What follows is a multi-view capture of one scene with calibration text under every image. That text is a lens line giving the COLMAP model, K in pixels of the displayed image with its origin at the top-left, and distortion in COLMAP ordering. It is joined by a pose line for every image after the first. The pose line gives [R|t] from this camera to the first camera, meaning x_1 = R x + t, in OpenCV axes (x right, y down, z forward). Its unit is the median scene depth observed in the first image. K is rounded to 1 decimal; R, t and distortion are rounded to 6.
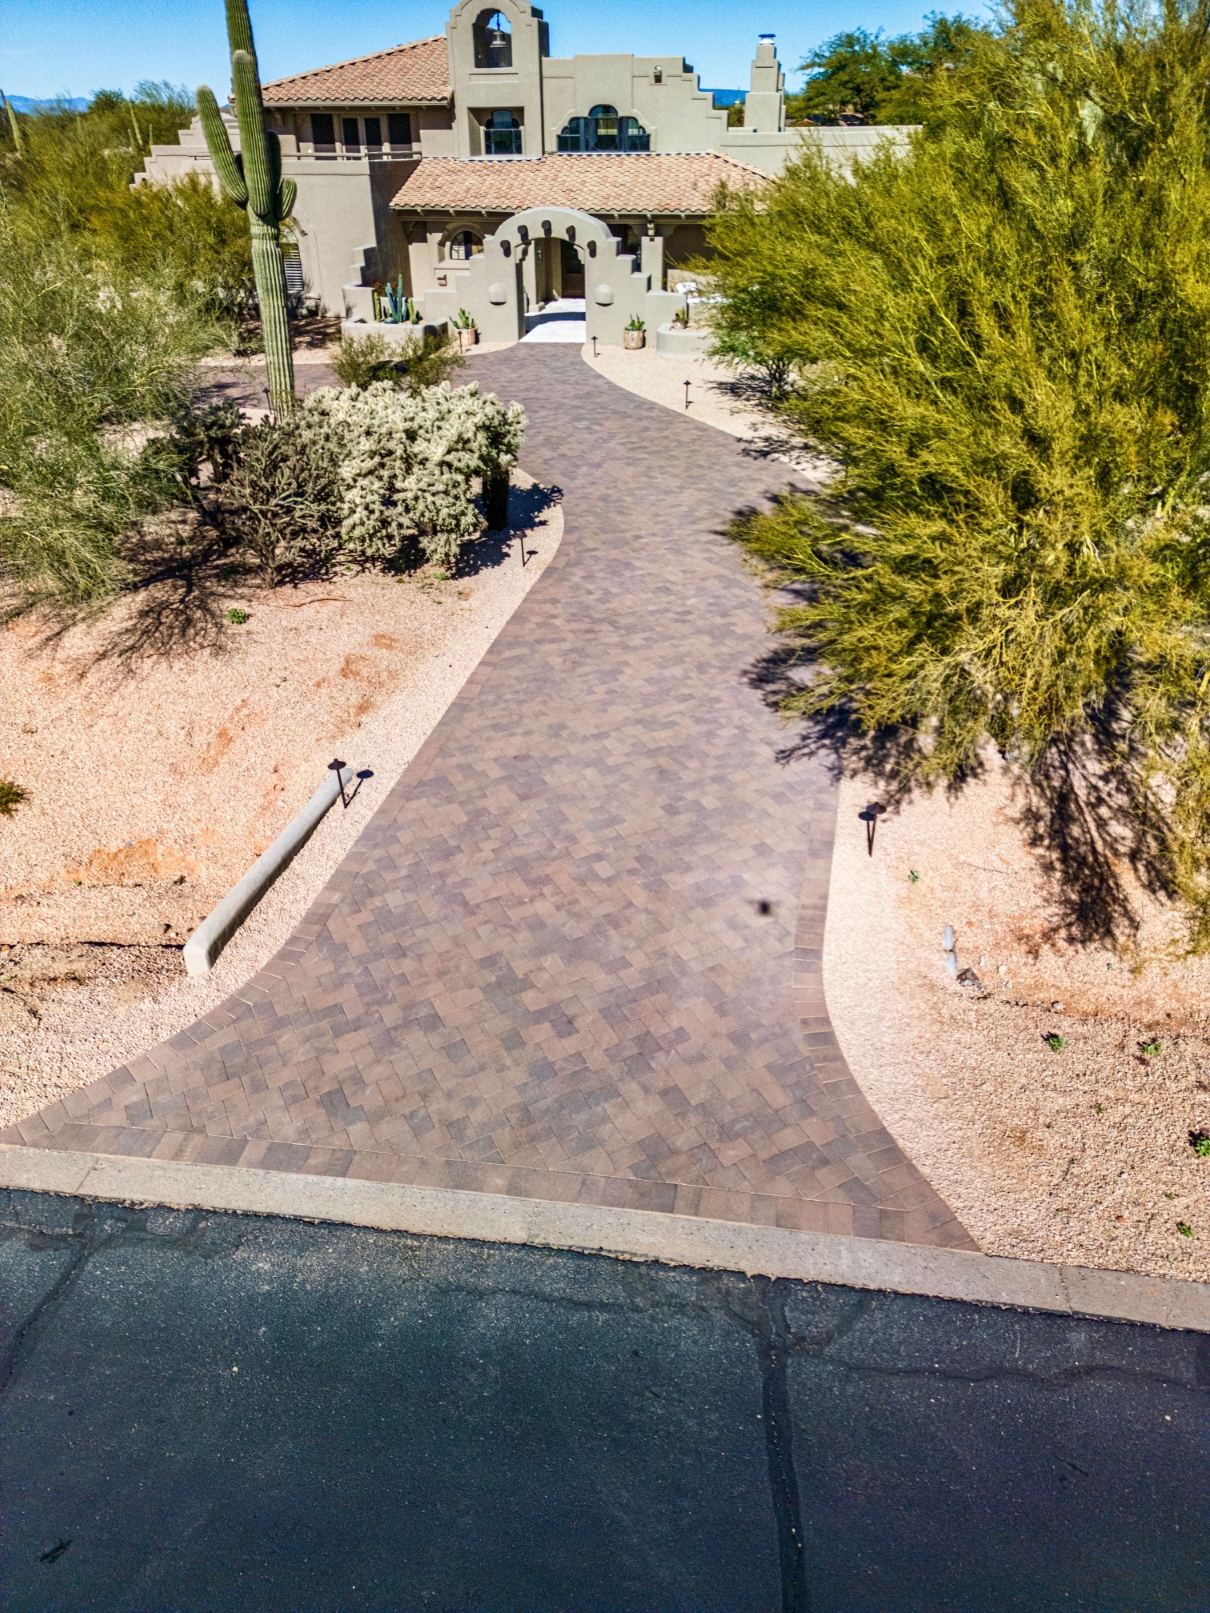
lens RADIAL K [[1146.3, 0, 571.2], [0, 1146.3, 804.6], [0, 0, 1]] dist [0.028940, -0.000801]
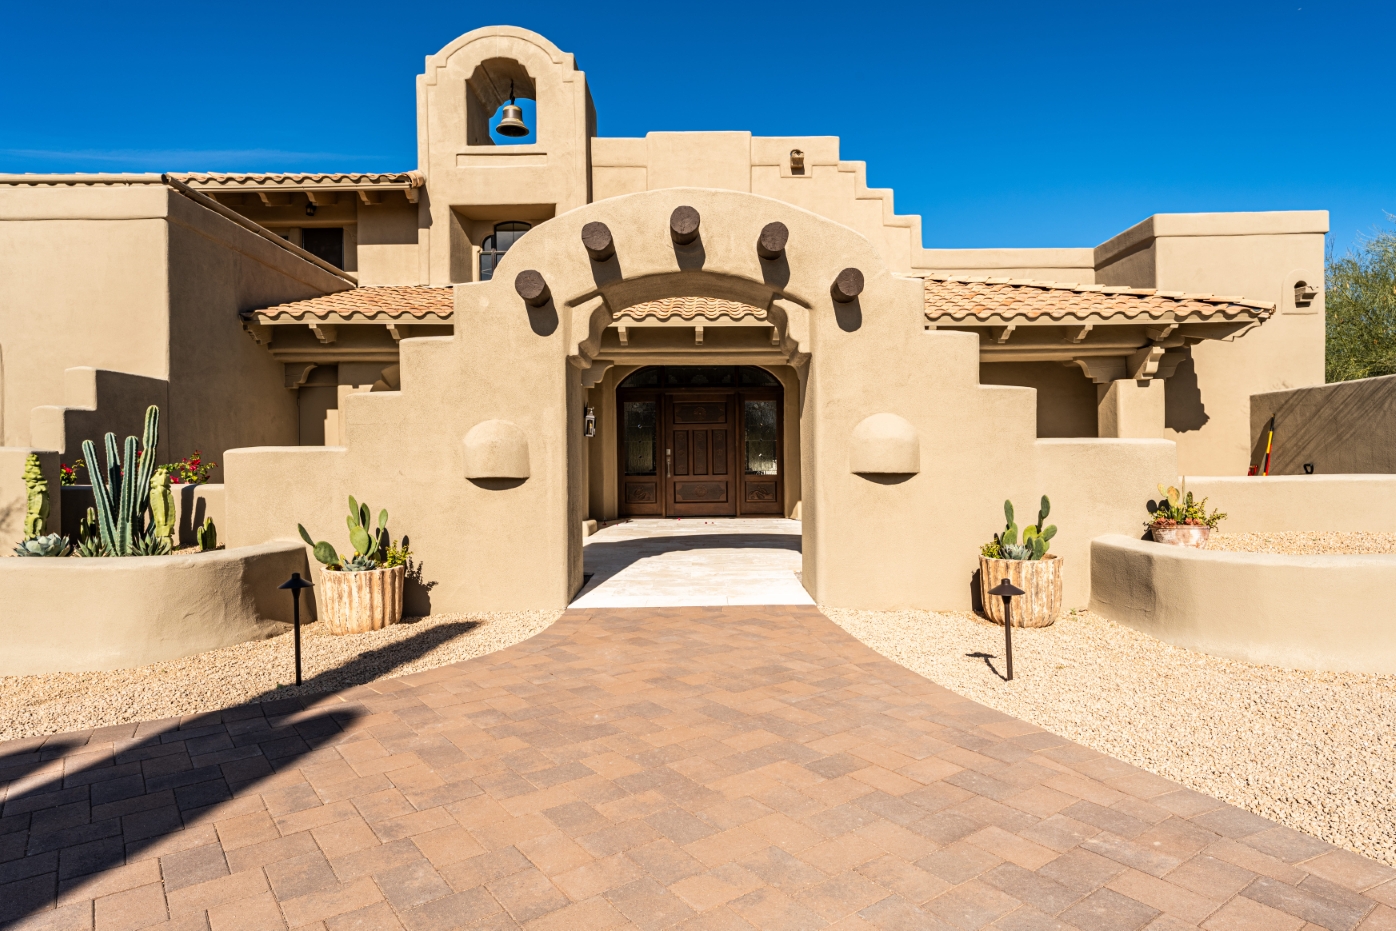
lens RADIAL K [[853.7, 0, 698.0], [0, 853.7, 465.5], [0, 0, 1]] dist [0.003210, 0.001128]
pose [[0.983745, 0.005146, 0.179497, -0.049947], [0.087061, 0.860580, -0.501818, -0.310739], [-0.157055, 0.509289, 0.846144, 0.764431]]
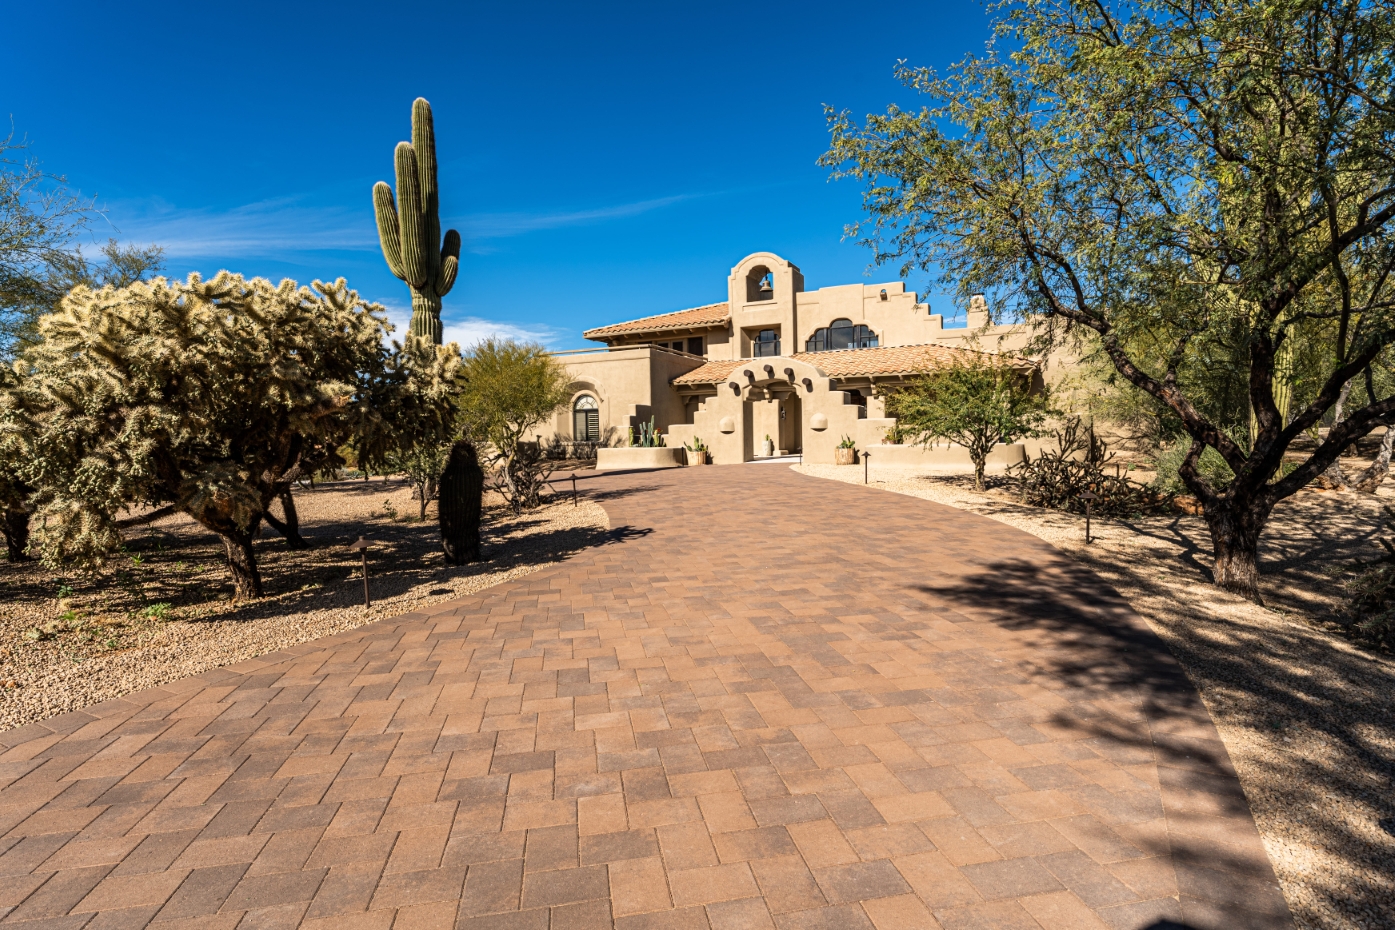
lens RADIAL K [[721.7, 0, 697.5], [0, 721.7, 465.0], [0, 0, 1]] dist [0.000793, 0.000108]
pose [[0.967343, 0.002074, -0.253463, 0.082858], [-0.122356, 0.879565, -0.459776, -0.070337], [0.221983, 0.475774, 0.851095, 0.375194]]
